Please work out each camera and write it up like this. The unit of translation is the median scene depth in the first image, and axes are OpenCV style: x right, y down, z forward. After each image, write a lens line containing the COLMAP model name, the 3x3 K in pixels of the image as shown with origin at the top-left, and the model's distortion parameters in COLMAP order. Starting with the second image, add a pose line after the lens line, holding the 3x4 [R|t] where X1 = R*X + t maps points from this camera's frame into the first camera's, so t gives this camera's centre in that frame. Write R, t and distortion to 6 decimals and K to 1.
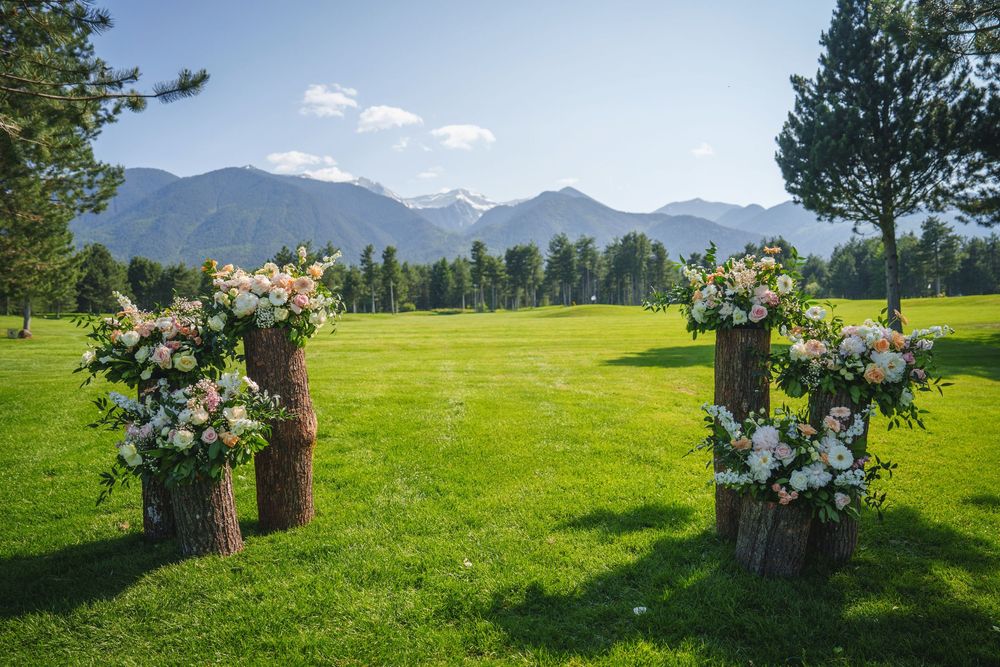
lens RADIAL K [[671.8, 0, 500.1], [0, 671.8, 329.8], [0, 0, 1]] dist [-0.051938, 0.003296]
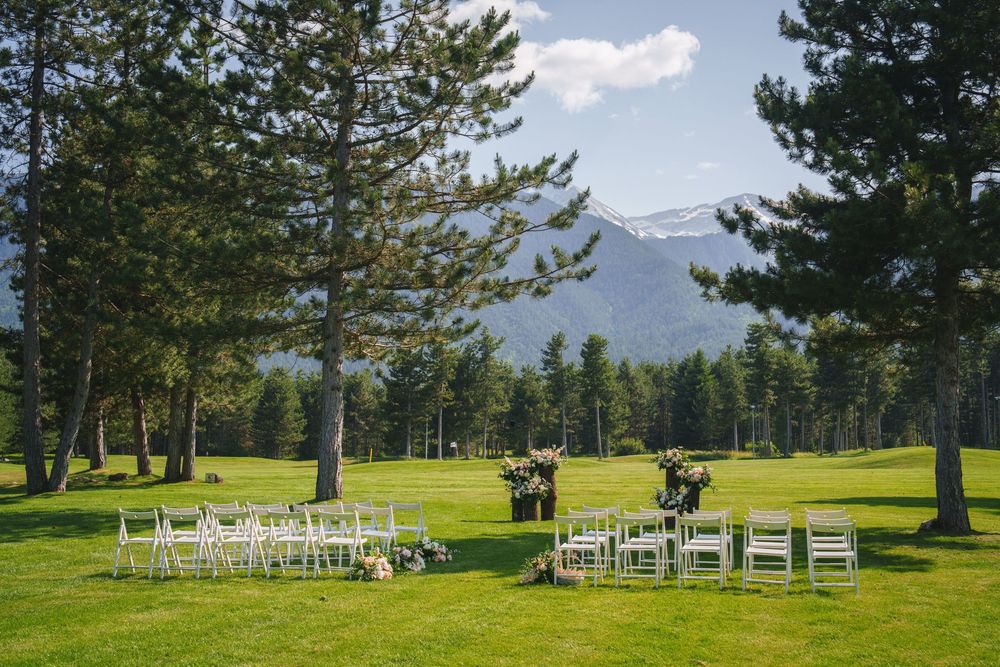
lens RADIAL K [[1454.2, 0, 500.0], [0, 1454.2, 333.5], [0, 0, 1]] dist [0.036355, 0.083431]
pose [[0.973756, -0.010213, -0.227366, 0.036552], [-0.014708, 0.994081, -0.107644, 0.003957], [0.227120, 0.108163, 0.967842, -0.203242]]
